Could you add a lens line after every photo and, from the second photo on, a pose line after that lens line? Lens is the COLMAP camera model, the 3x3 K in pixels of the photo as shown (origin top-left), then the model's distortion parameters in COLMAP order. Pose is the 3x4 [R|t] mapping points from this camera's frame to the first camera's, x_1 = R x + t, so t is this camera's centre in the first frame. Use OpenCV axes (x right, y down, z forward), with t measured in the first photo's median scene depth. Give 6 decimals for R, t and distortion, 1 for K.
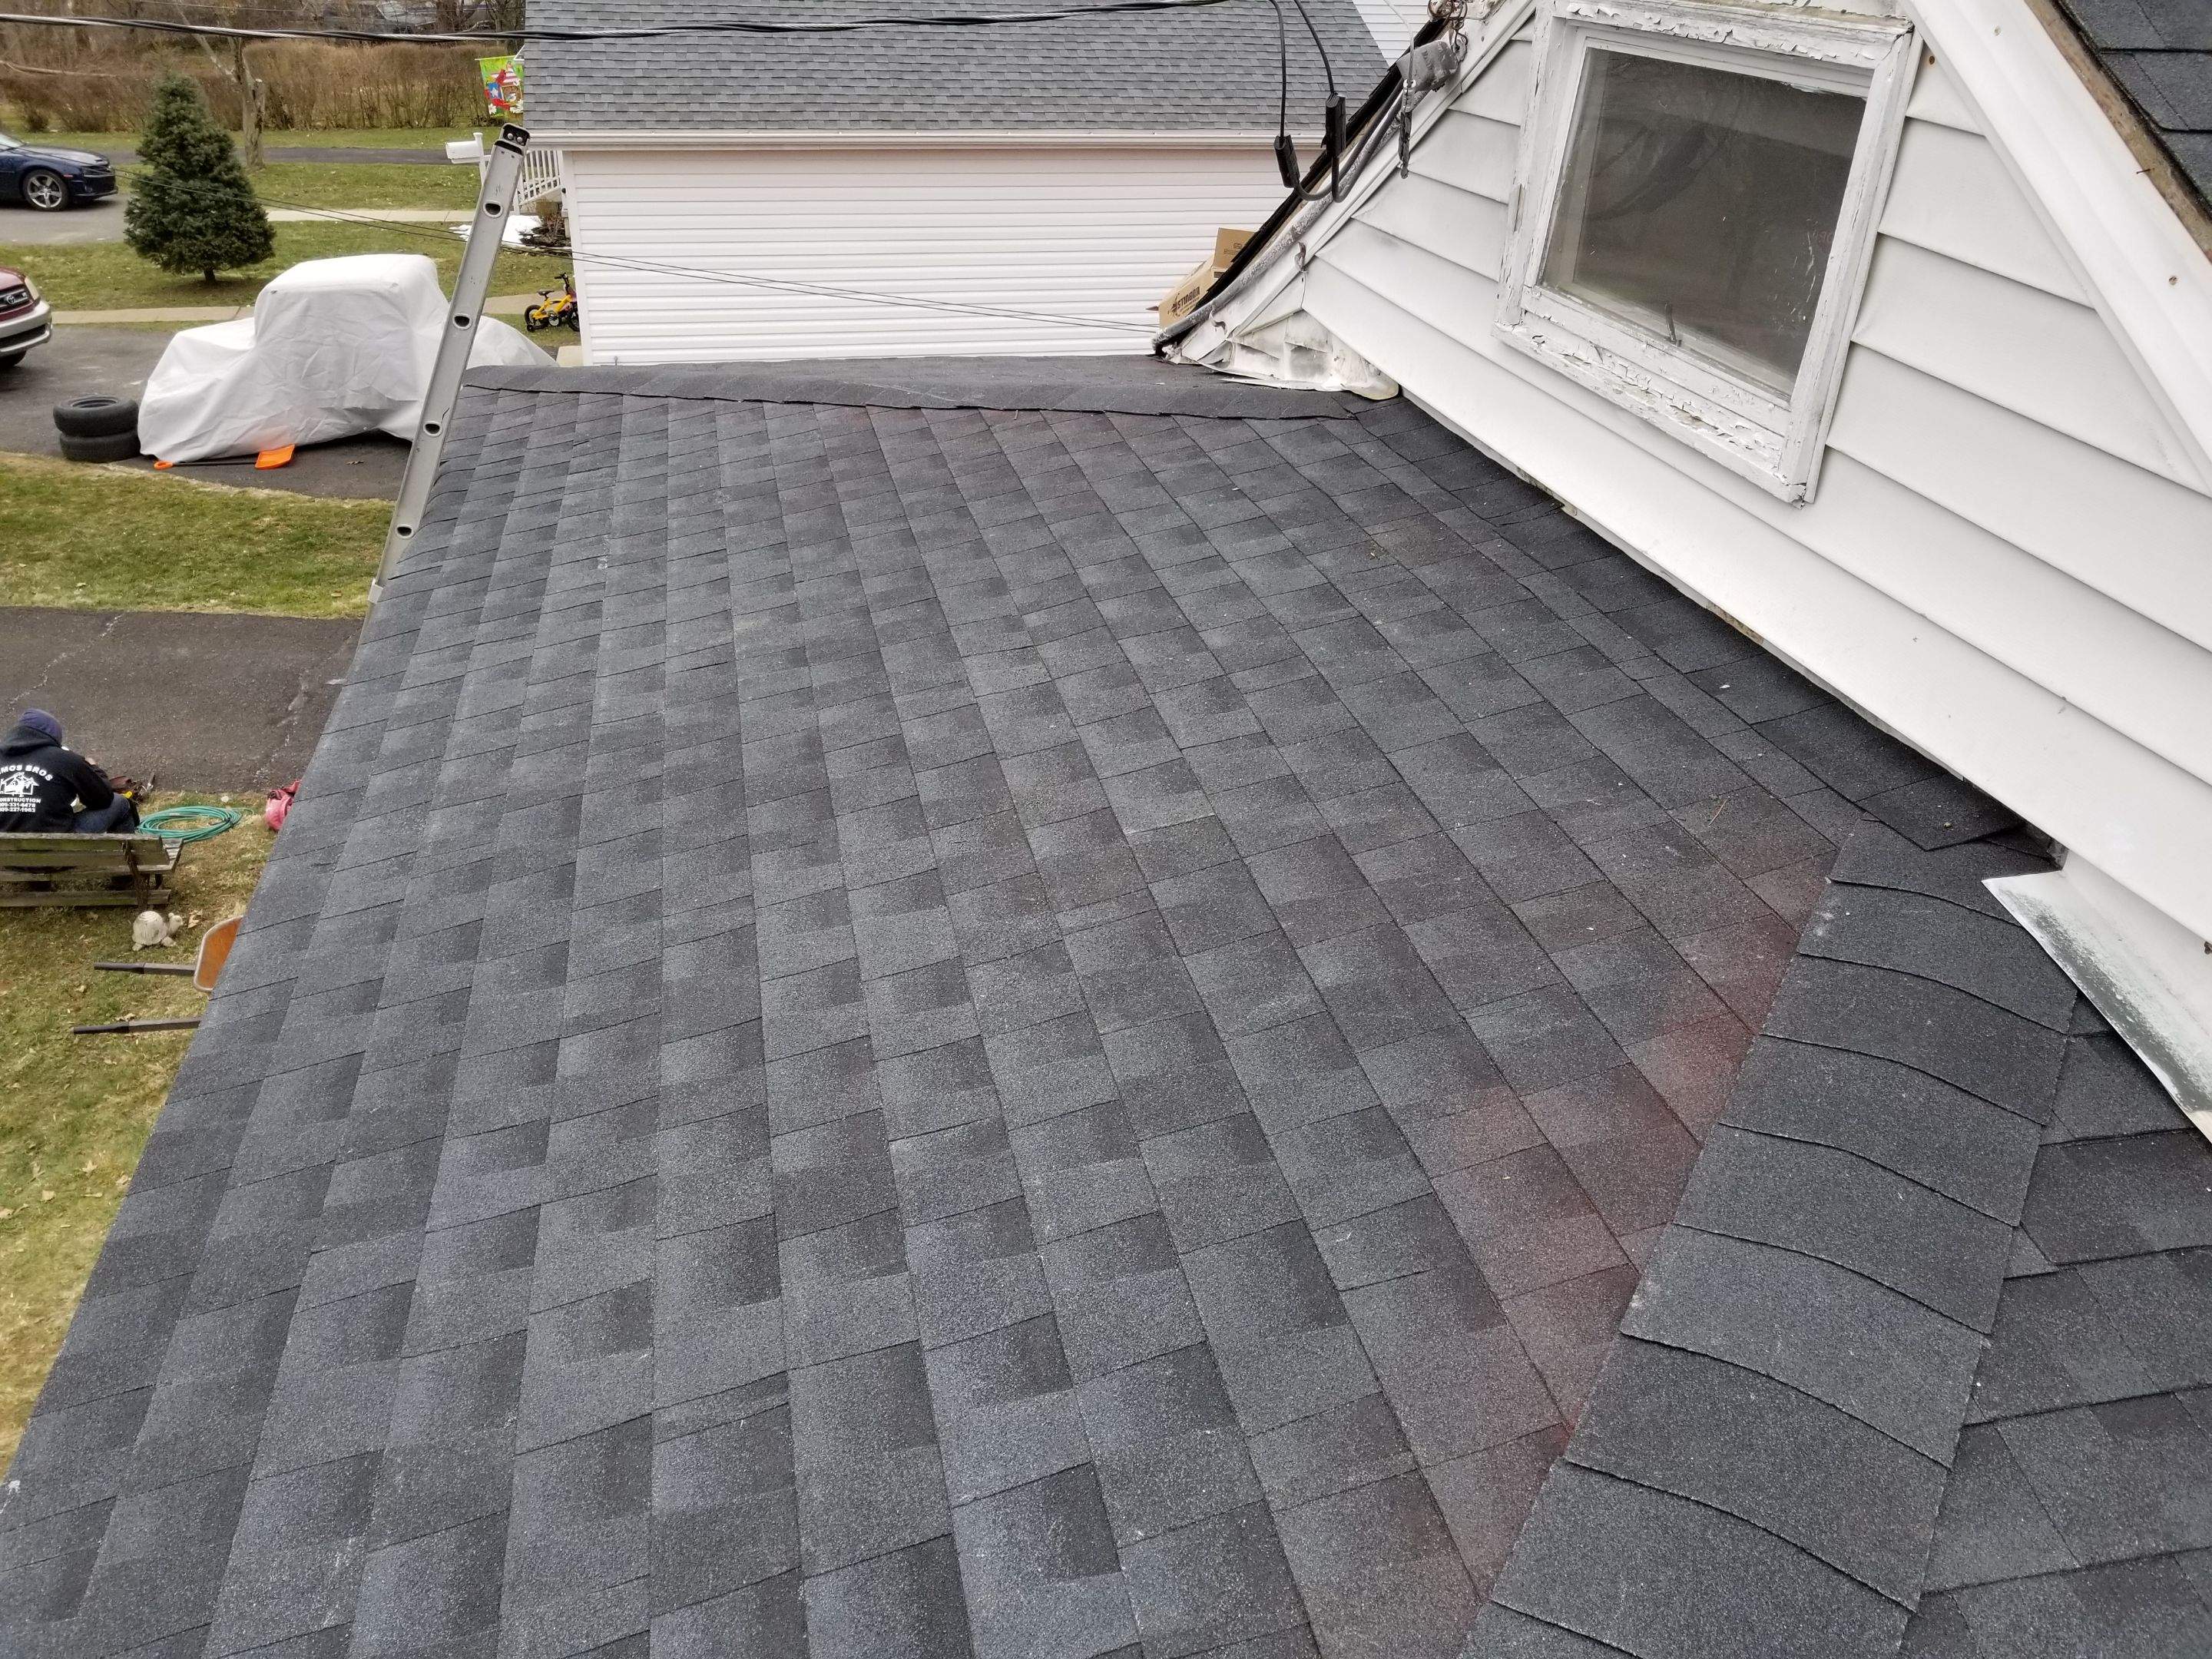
lens RADIAL K [[1820.2, 0, 981.0], [0, 1820.2, 785.3], [0, 0, 1]] dist [-0.002423, -0.097730]
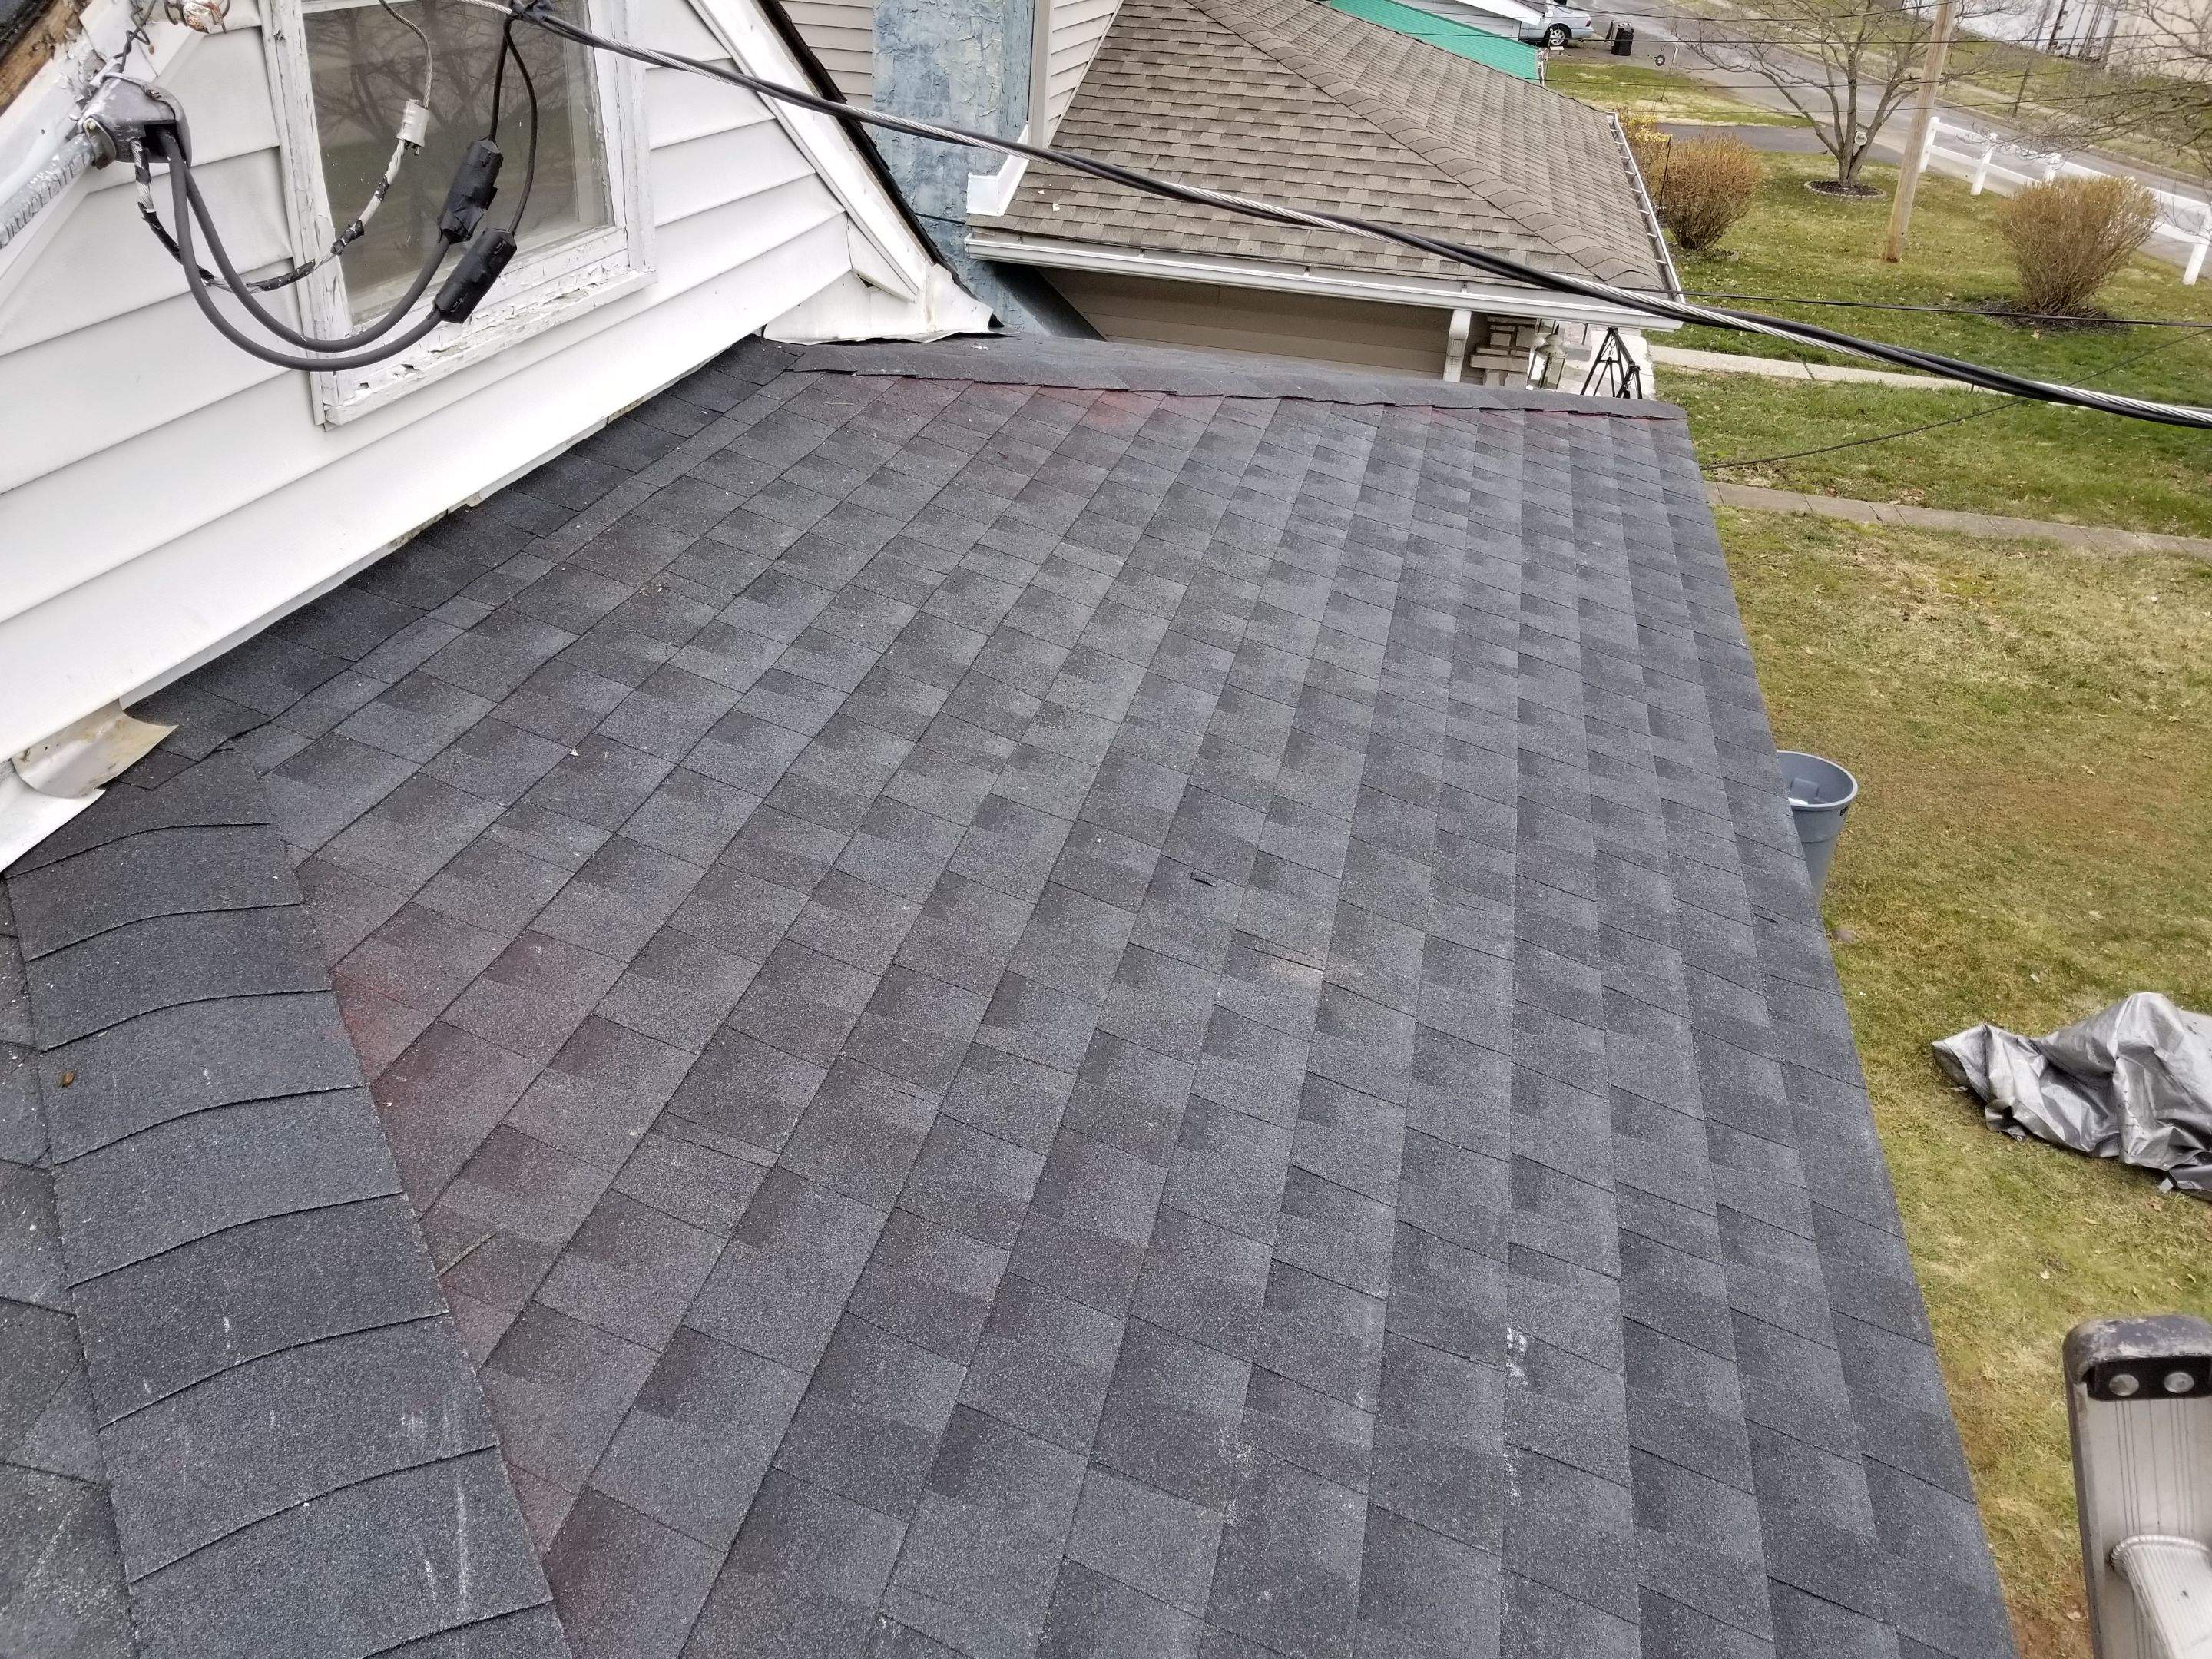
lens RADIAL K [[1735.1, 0, 1091.7], [0, 1735.1, 777.3], [0, 0, 1]] dist [-0.003260, -0.003536]
pose [[-0.929171, -0.236900, 0.283760, -0.288500], [0.088892, 0.601917, 0.793596, -0.857823], [-0.358803, 0.762610, -0.538225, 1.711117]]
